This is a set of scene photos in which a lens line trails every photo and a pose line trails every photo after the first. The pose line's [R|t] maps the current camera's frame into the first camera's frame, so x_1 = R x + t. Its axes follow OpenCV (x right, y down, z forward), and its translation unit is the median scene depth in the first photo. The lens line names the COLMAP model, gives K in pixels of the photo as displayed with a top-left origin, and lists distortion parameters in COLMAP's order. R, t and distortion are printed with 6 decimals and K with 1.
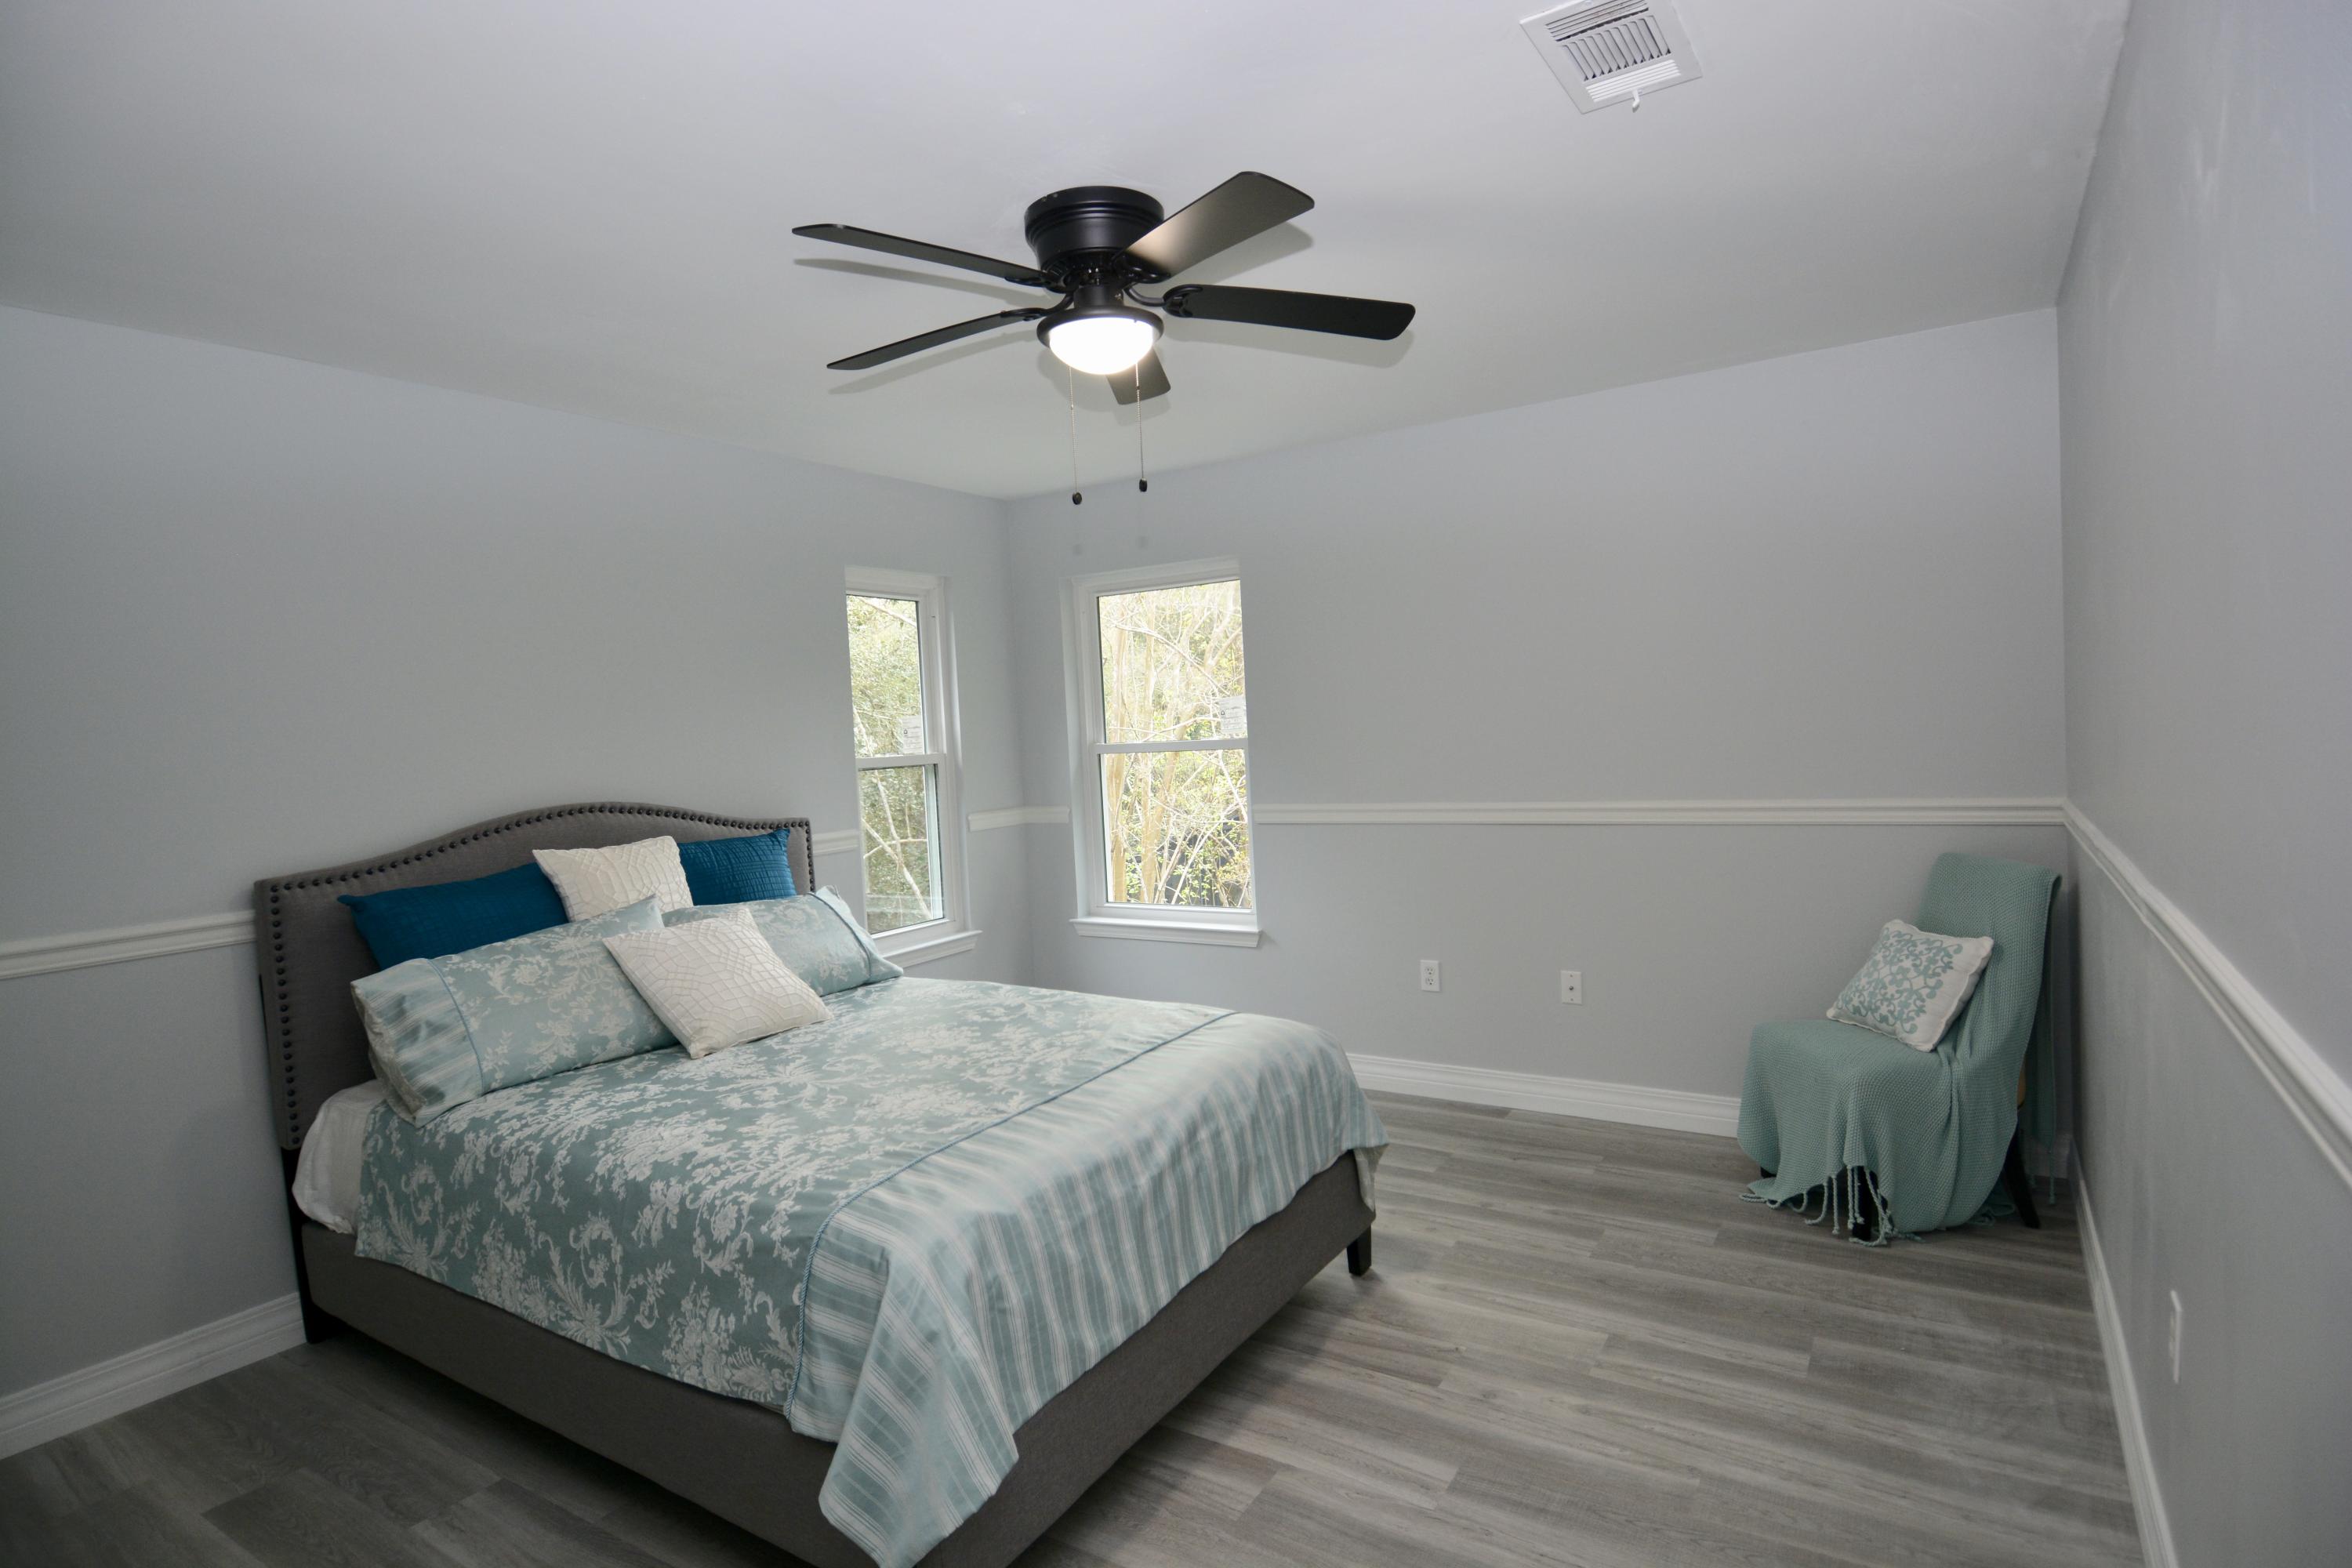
lens RADIAL K [[1217.8, 0, 1176.0], [0, 1217.8, 784.0], [0, 0, 1]] dist [0.040320, -0.048046]
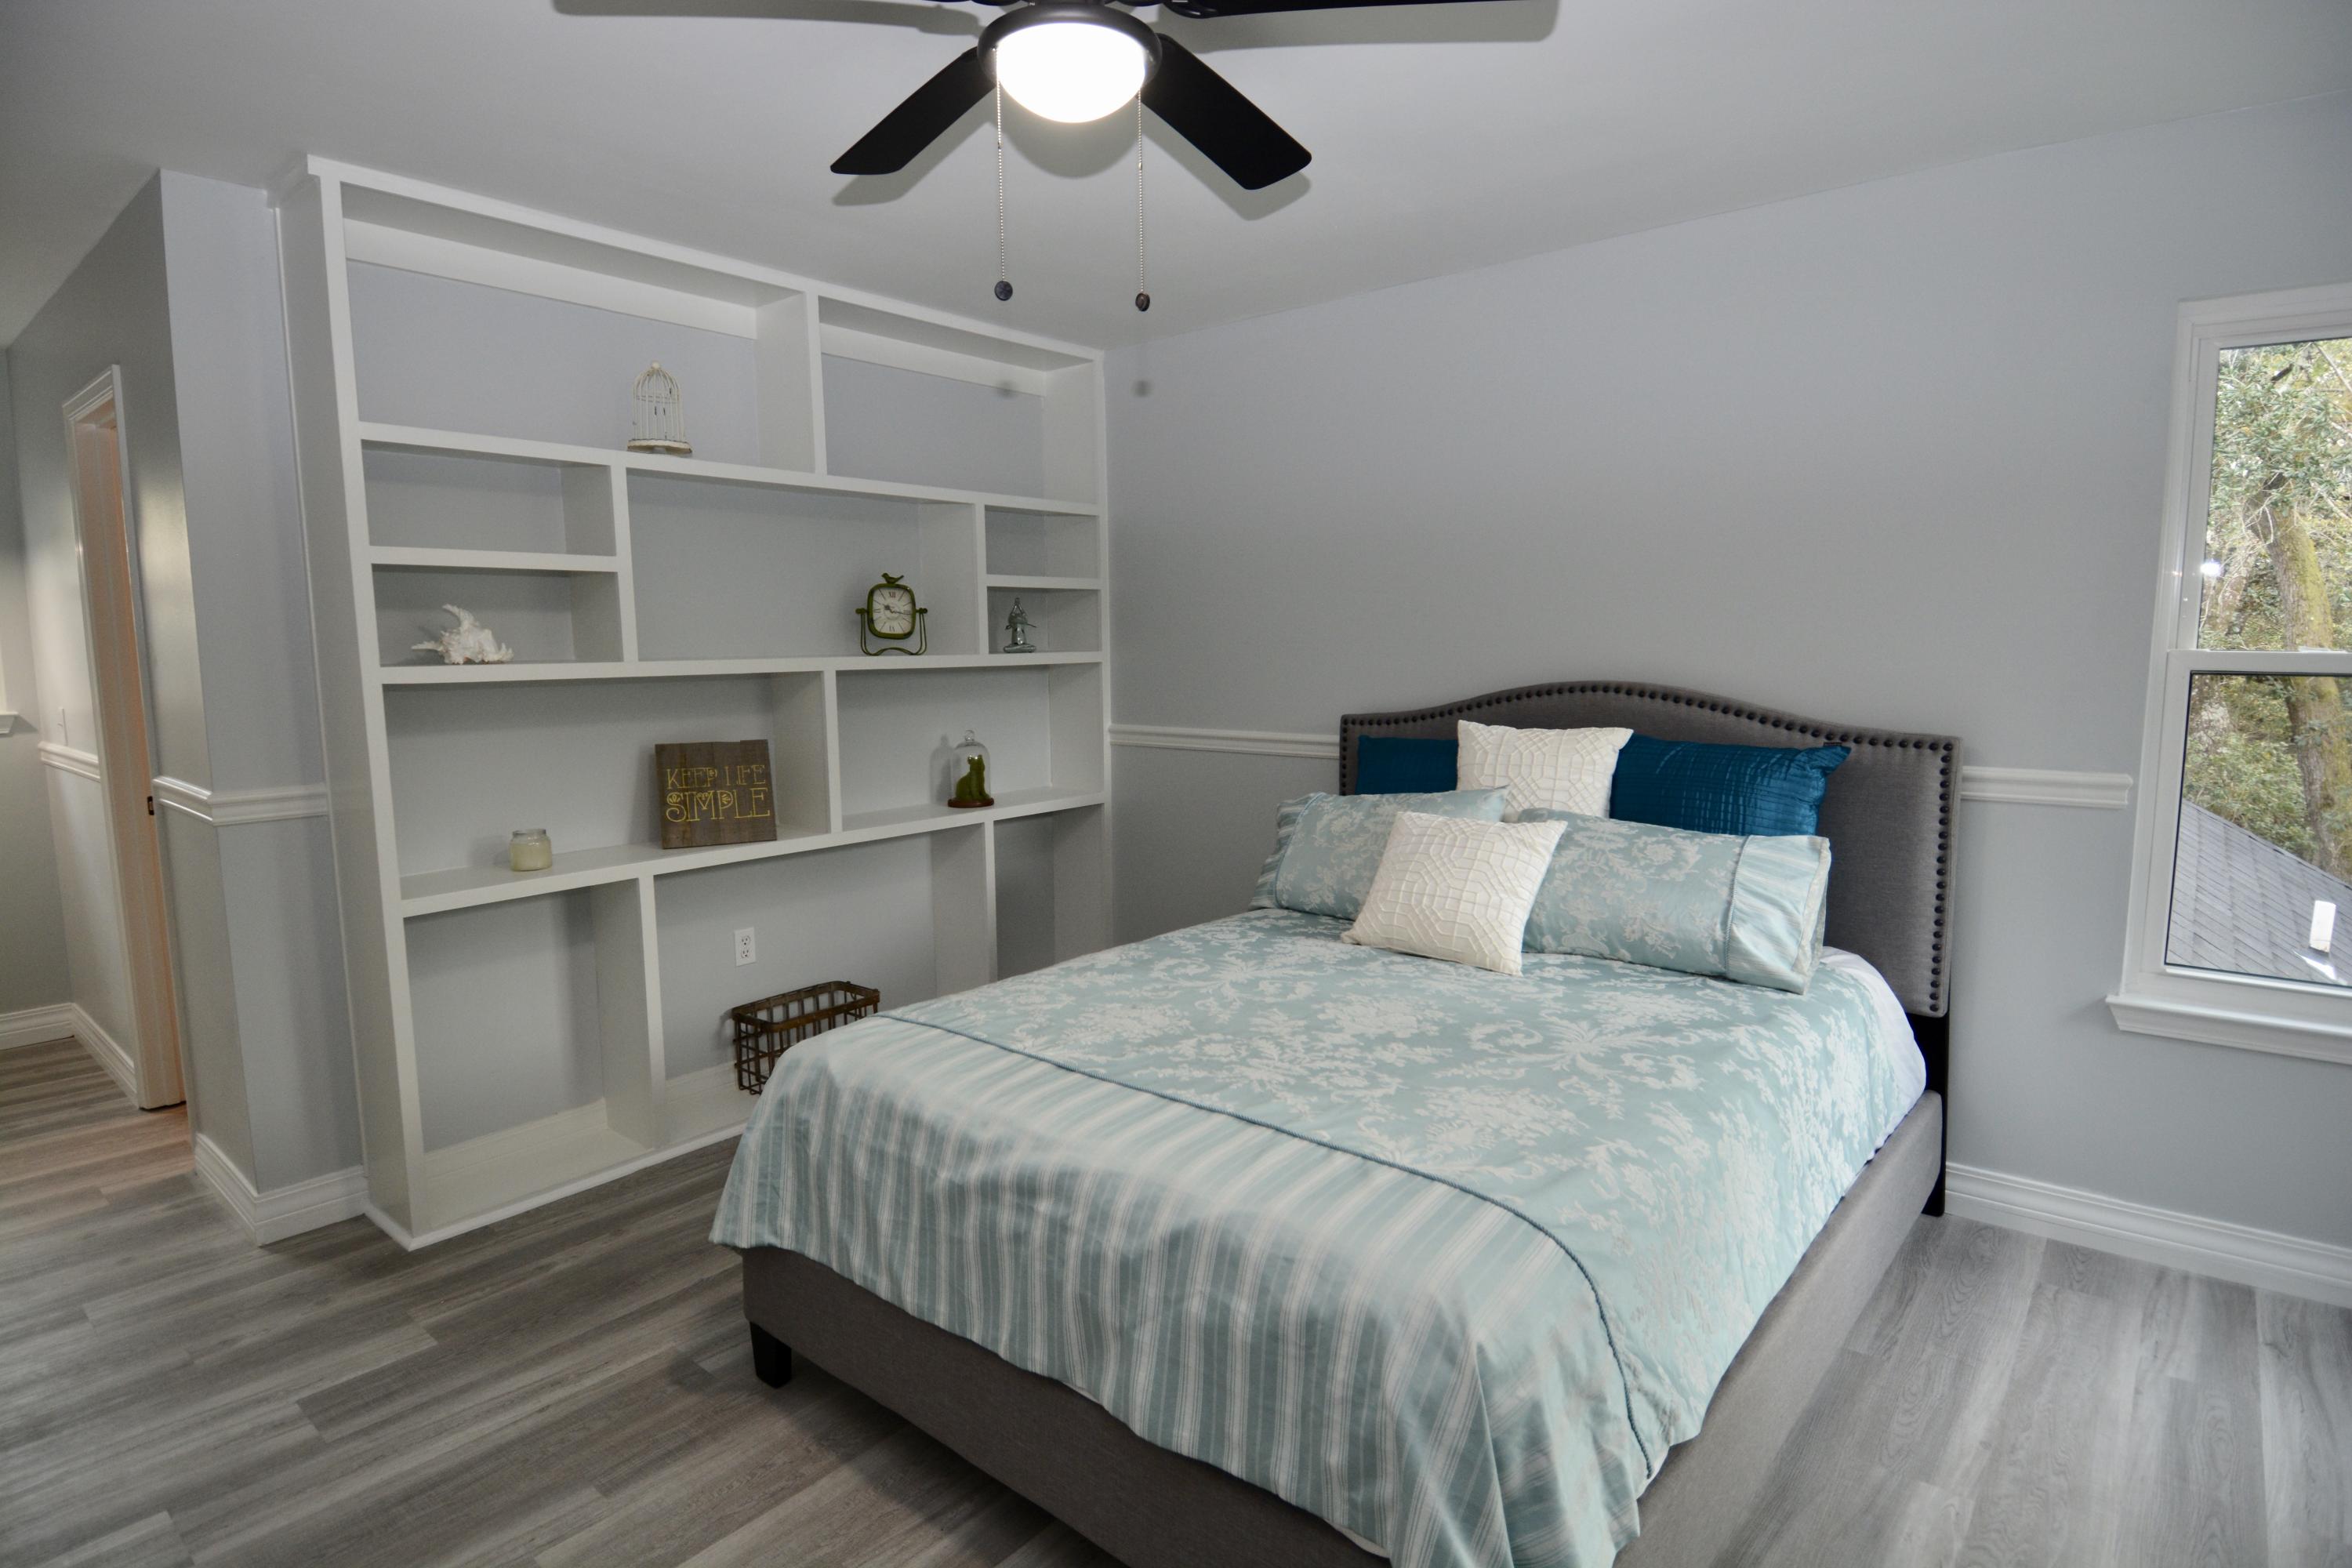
lens RADIAL K [[1217.8, 0, 1176.0], [0, 1217.8, 784.0], [0, 0, 1]] dist [0.040320, -0.048046]
pose [[-0.138156, 0.171415, -0.975464, 0.647070], [-0.029635, 0.983752, 0.177069, -0.084494], [0.989967, 0.053371, -0.130831, 1.115318]]
